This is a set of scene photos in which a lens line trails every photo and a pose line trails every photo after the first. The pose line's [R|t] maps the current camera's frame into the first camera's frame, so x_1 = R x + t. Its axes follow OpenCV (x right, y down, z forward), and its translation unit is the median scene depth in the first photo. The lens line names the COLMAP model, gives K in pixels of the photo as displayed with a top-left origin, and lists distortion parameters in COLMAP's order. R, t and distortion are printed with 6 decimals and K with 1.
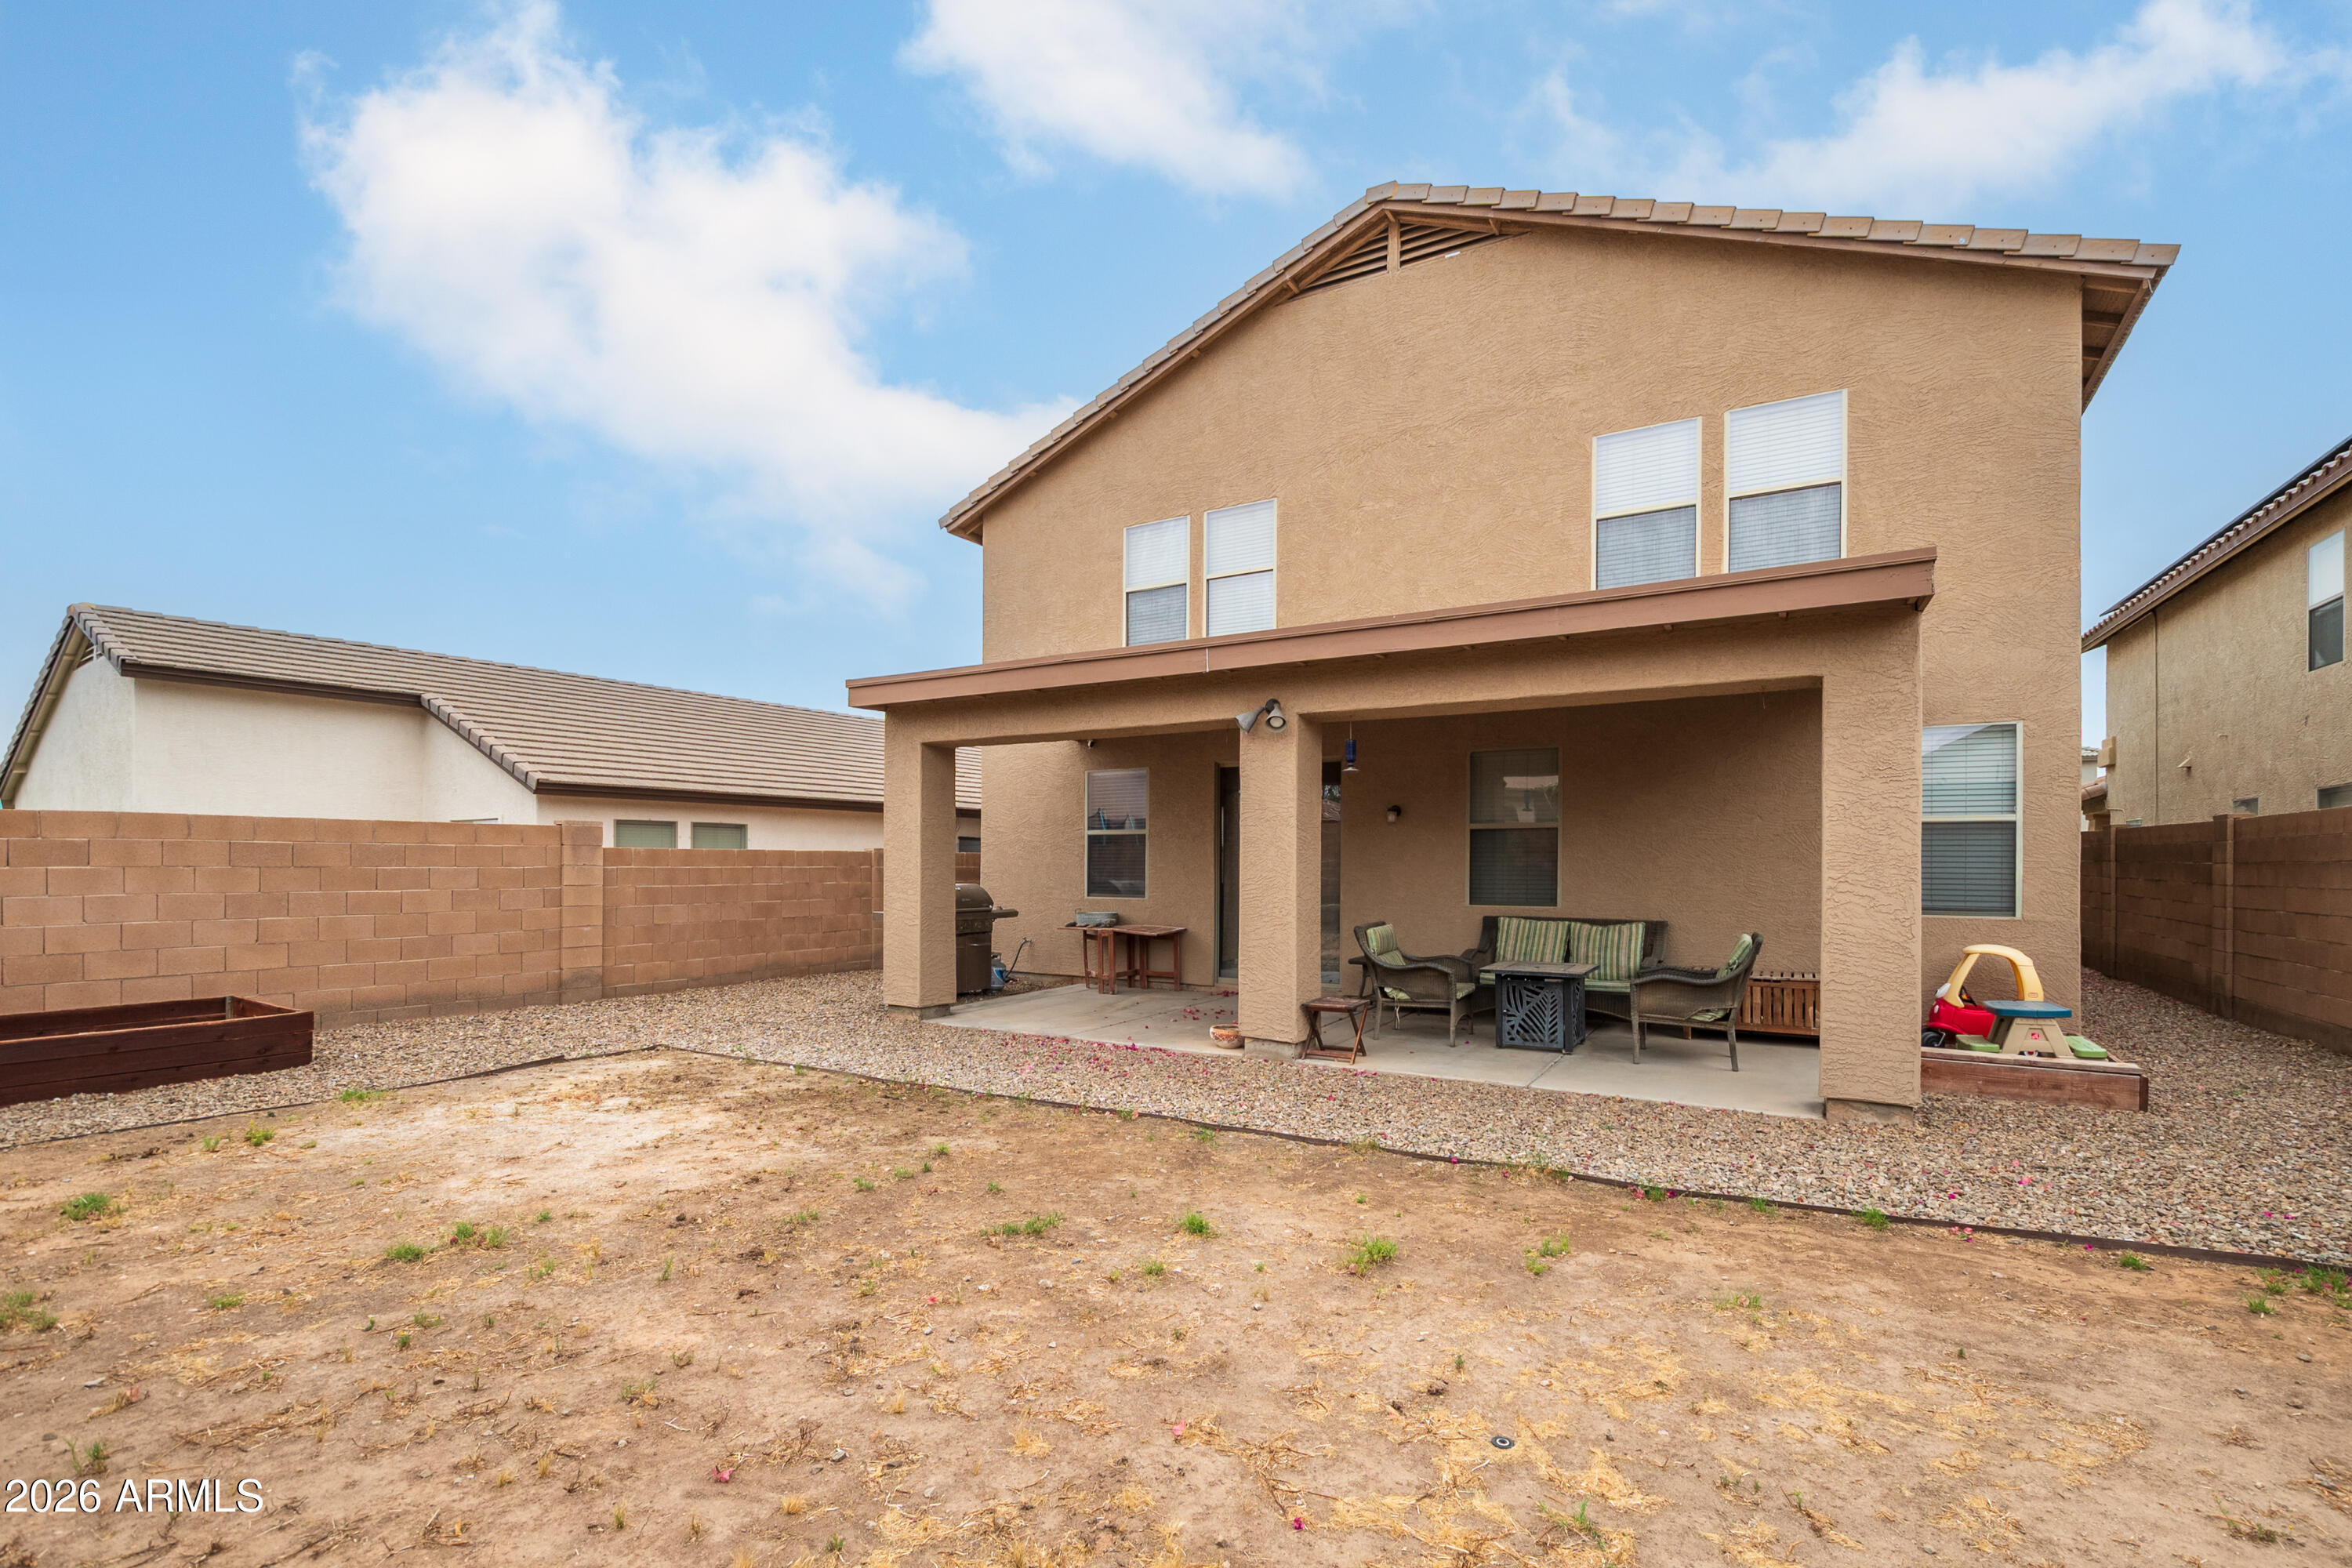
lens RADIAL K [[1045.2, 0, 1142.5], [0, 1045.2, 856.6], [0, 0, 1]] dist [0.007686, -0.006781]
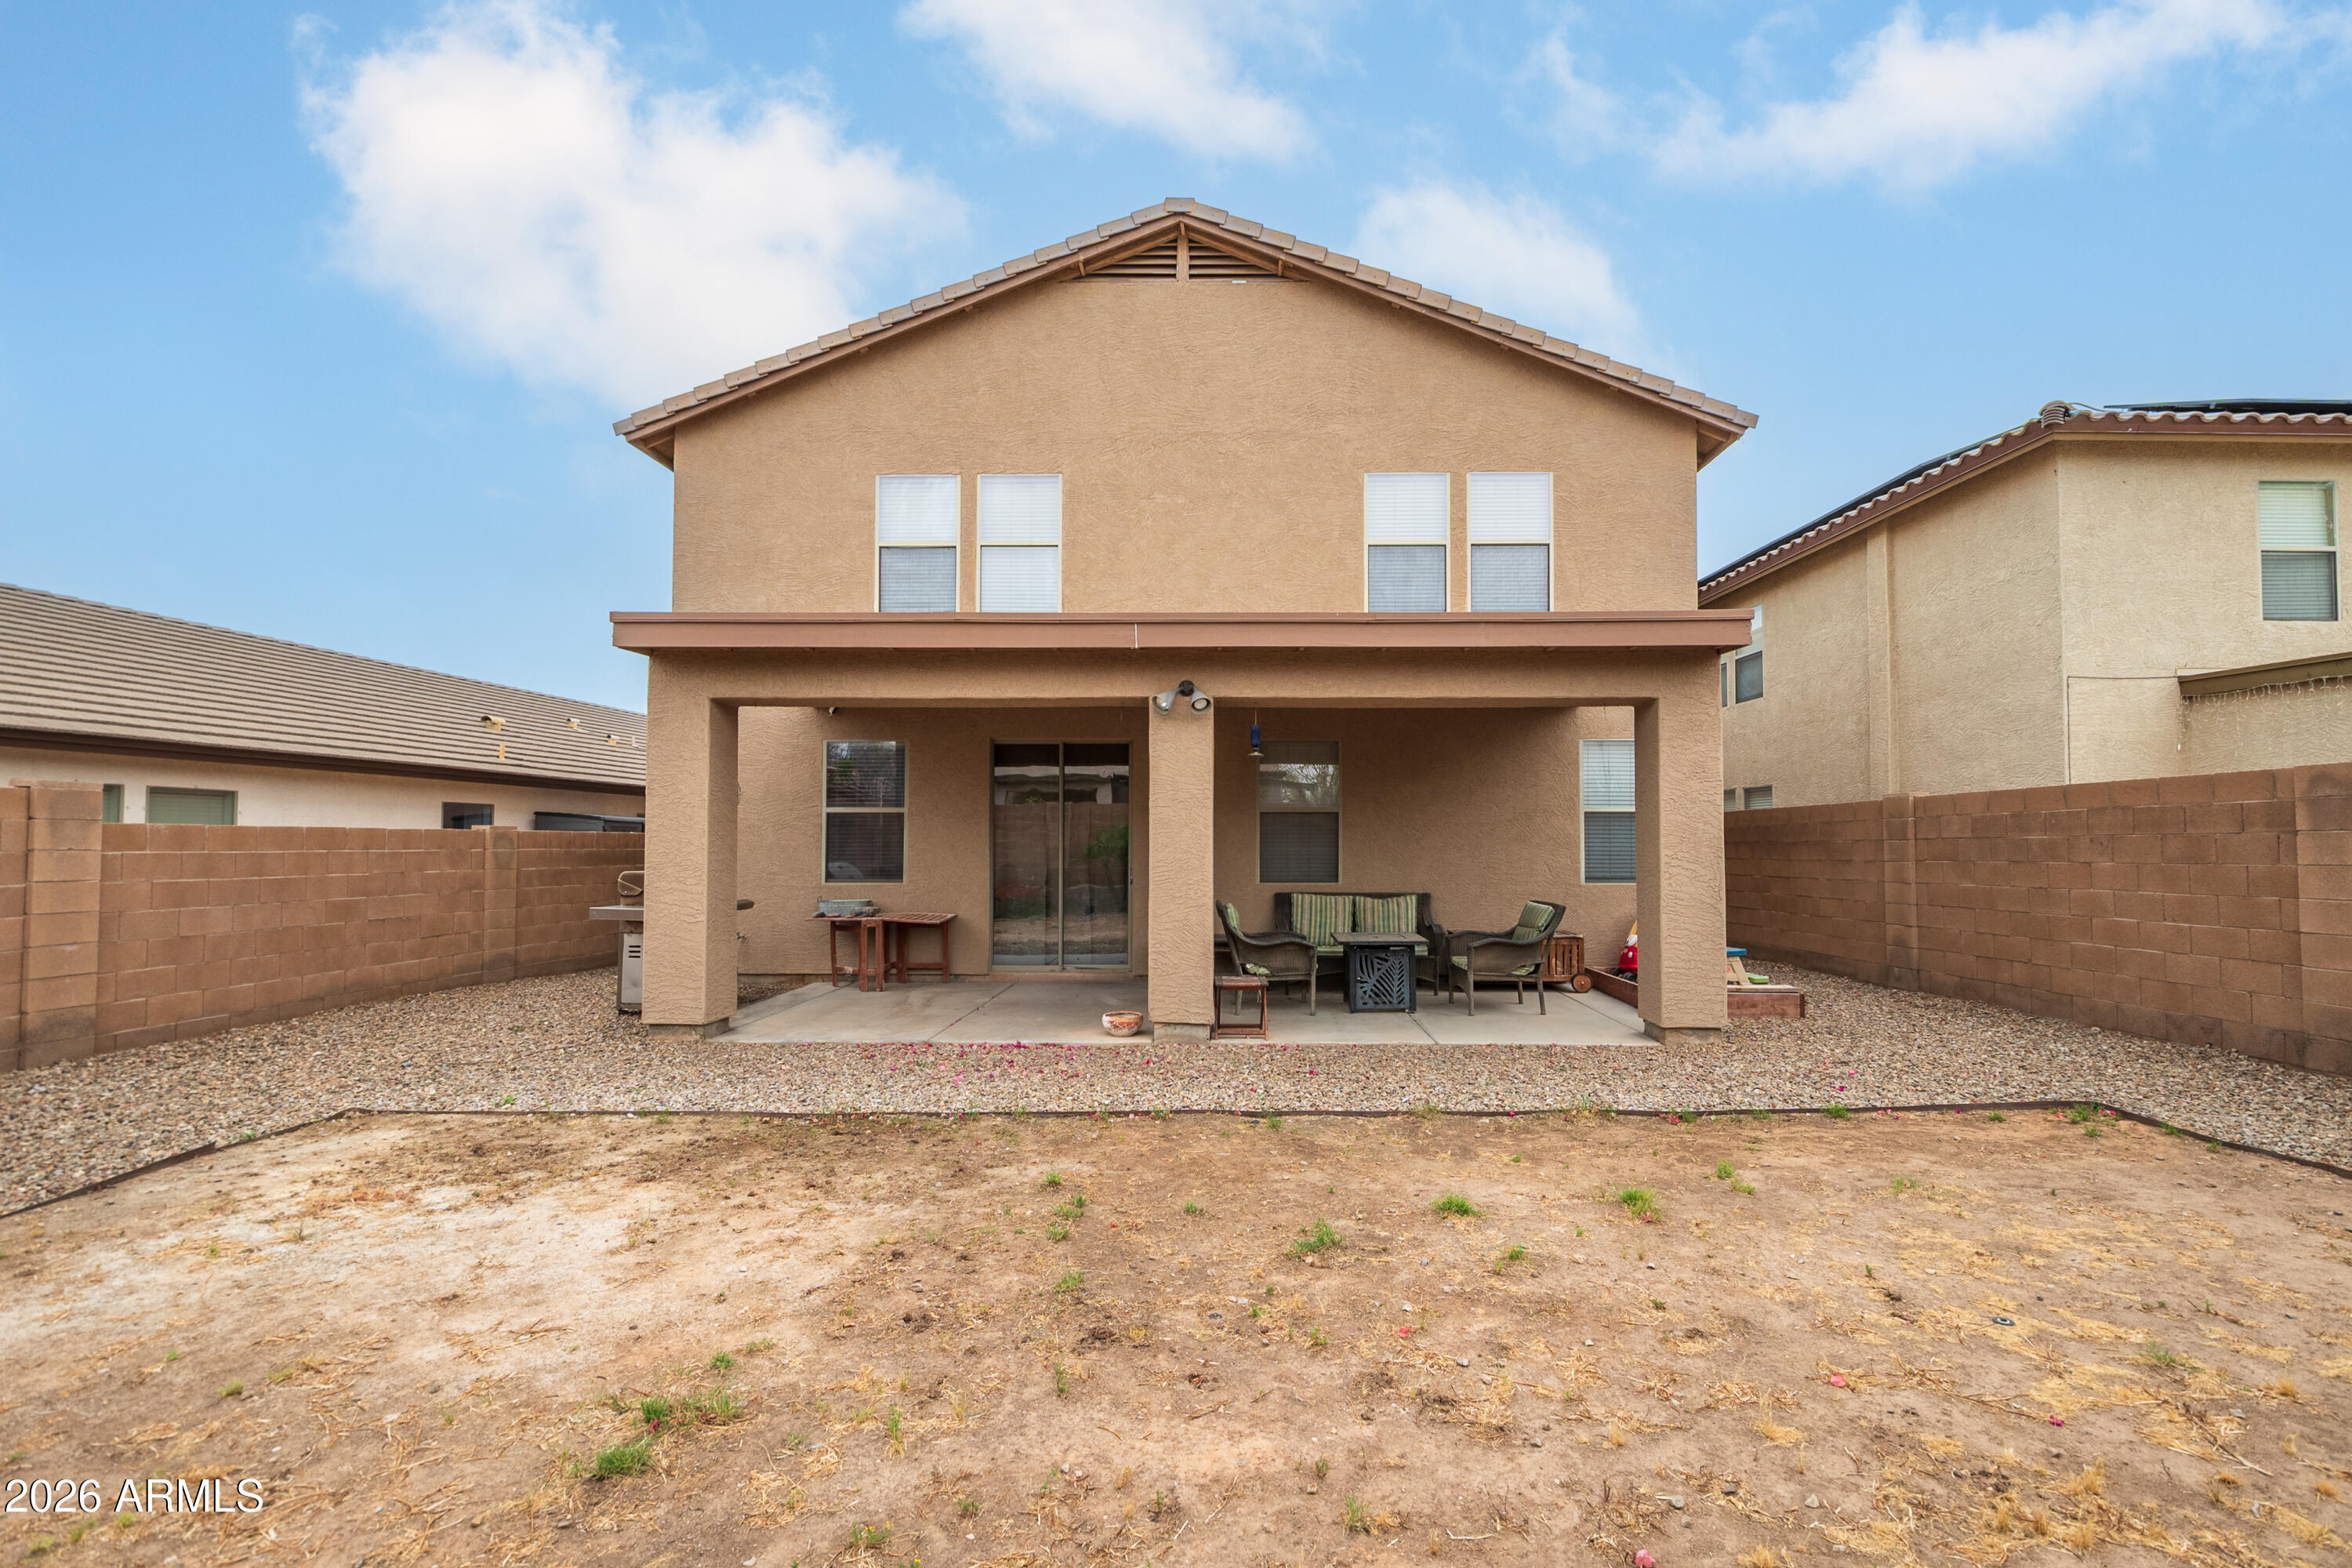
lens RADIAL K [[1045.2, 0, 1184.6], [0, 1045.2, 805.6], [0, 0, 1]] dist [0.007686, -0.006781]
pose [[0.866935, 0.016507, 0.498148, -0.350432], [-0.001463, 0.999531, -0.030575, -0.000299], [-0.498419, 0.025778, 0.866553, 0.129261]]
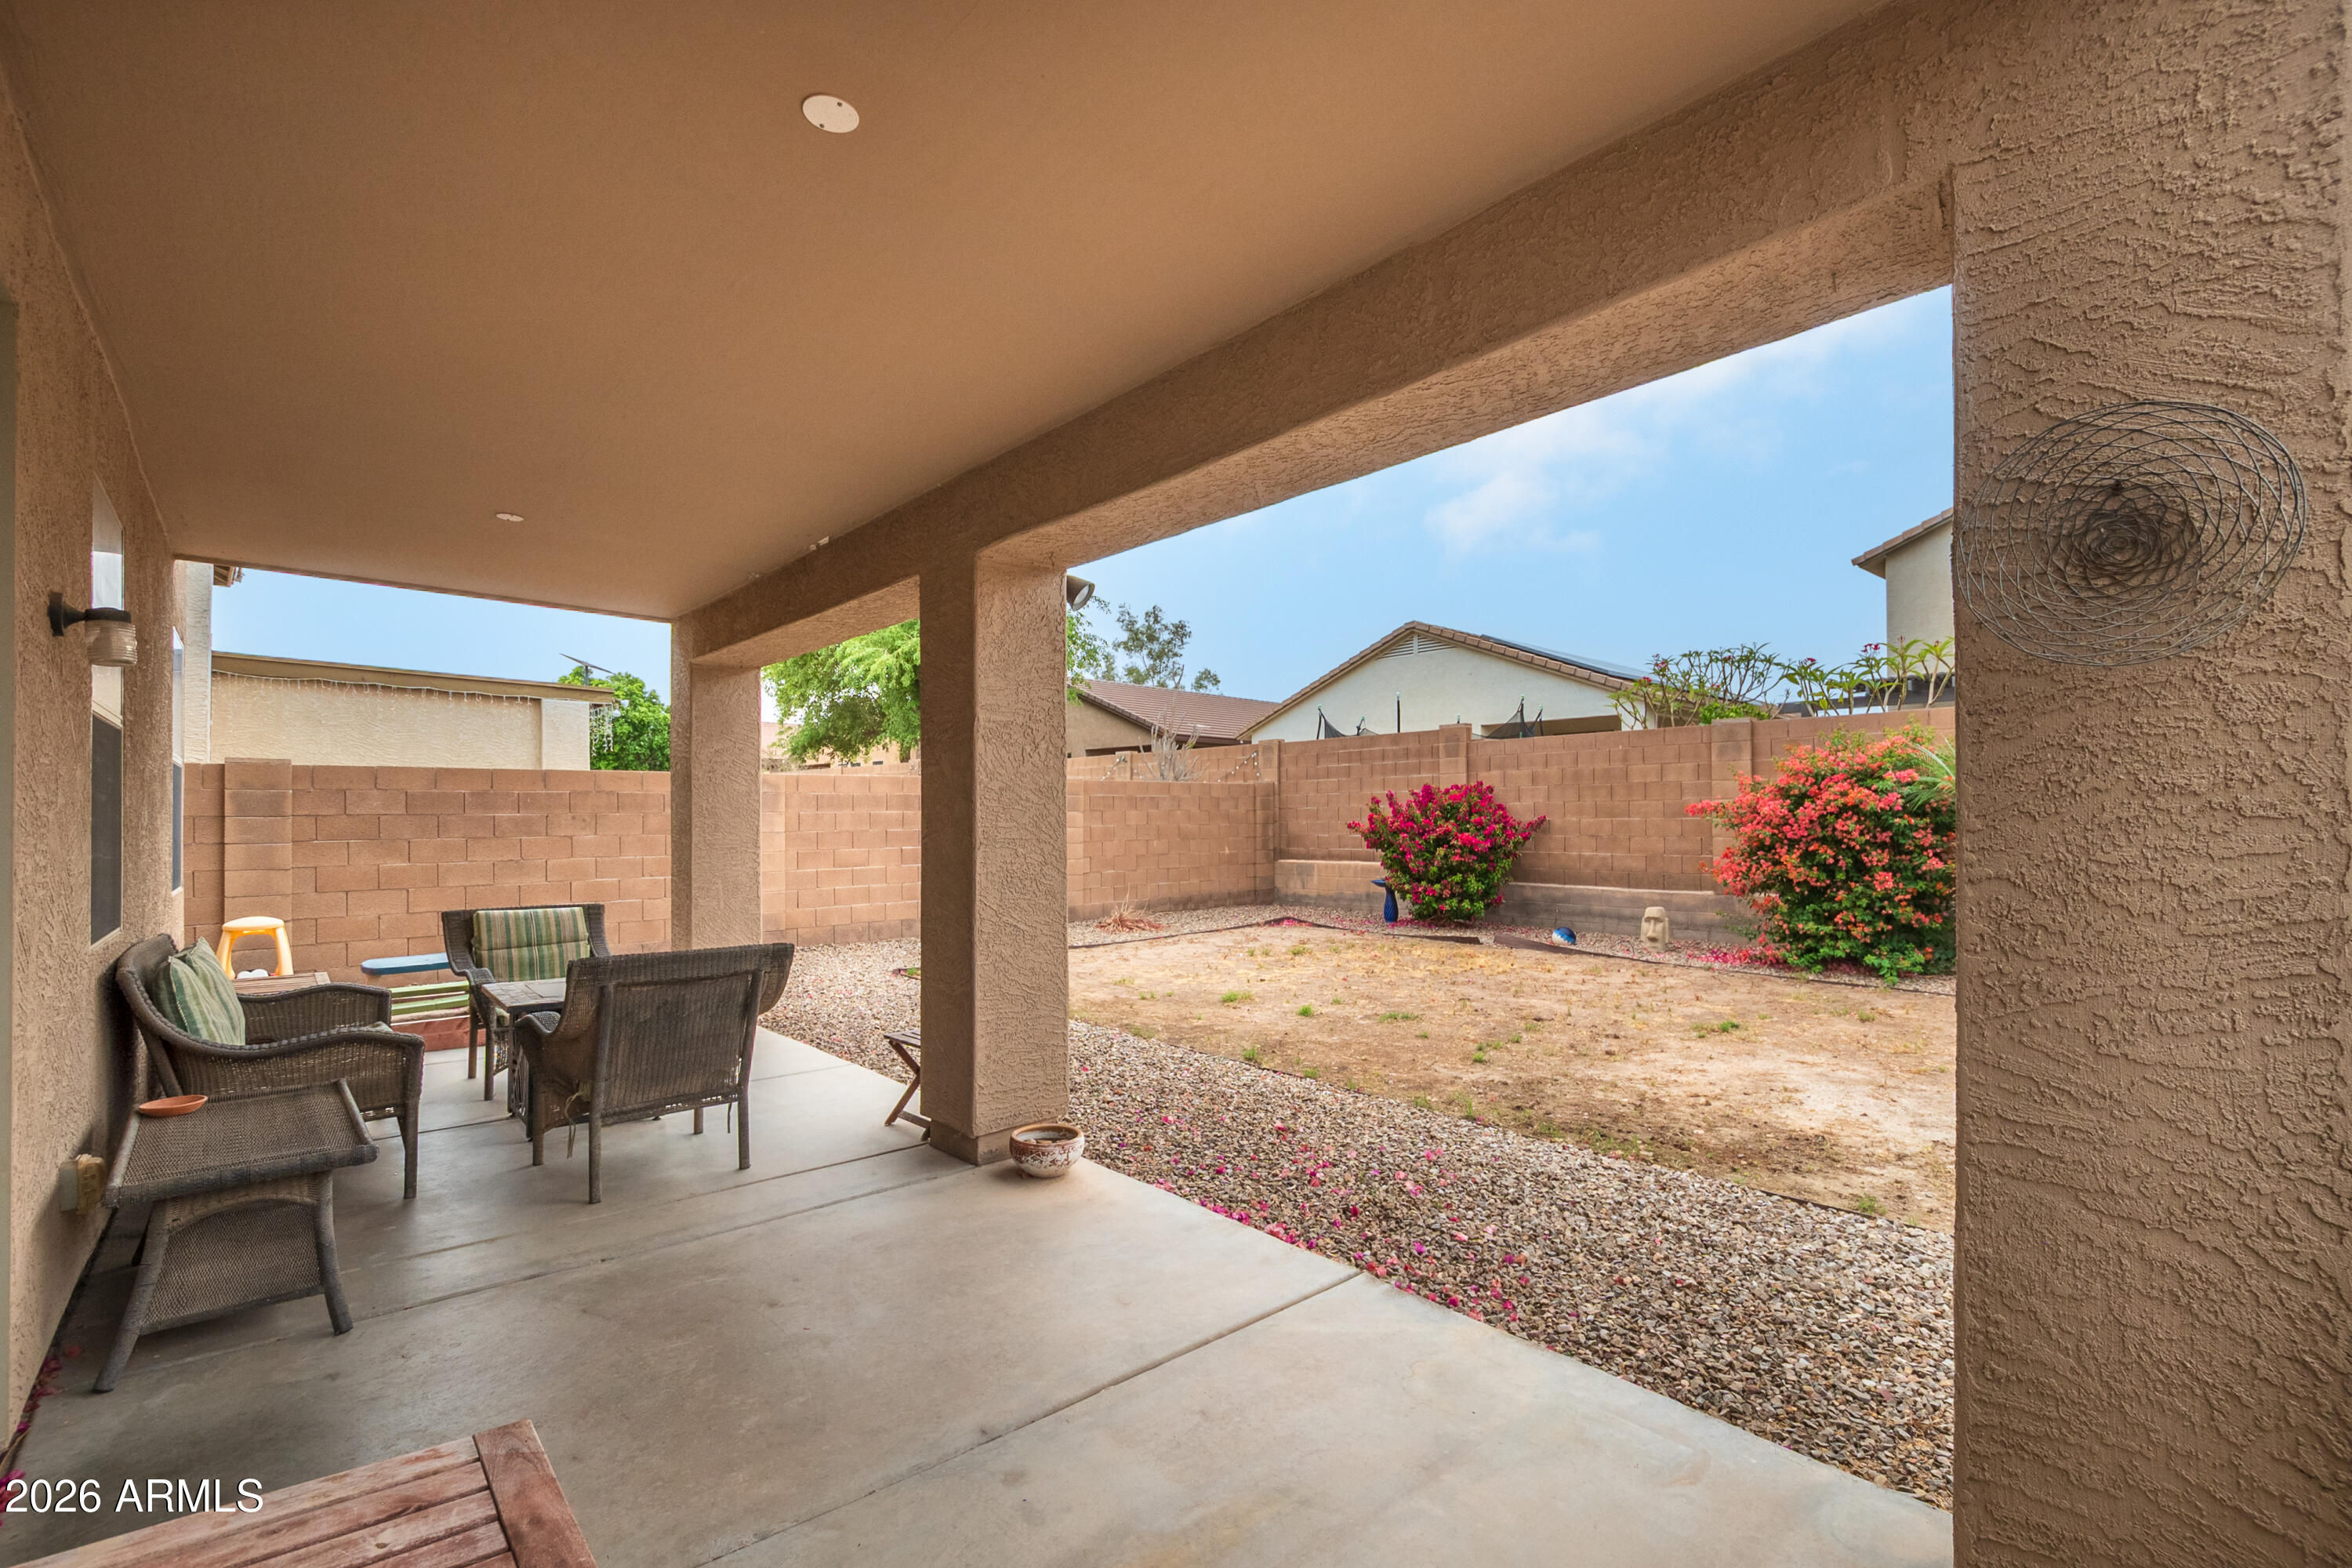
lens RADIAL K [[1045.2, 0, 1168.4], [0, 1045.2, 802.8], [0, 0, 1]] dist [0.007686, -0.006781]
pose [[-0.963062, 0.003970, 0.269249, -0.114270], [-0.001576, 0.999791, -0.020381, 0.008076], [-0.269274, -0.020052, -0.962855, 1.493606]]
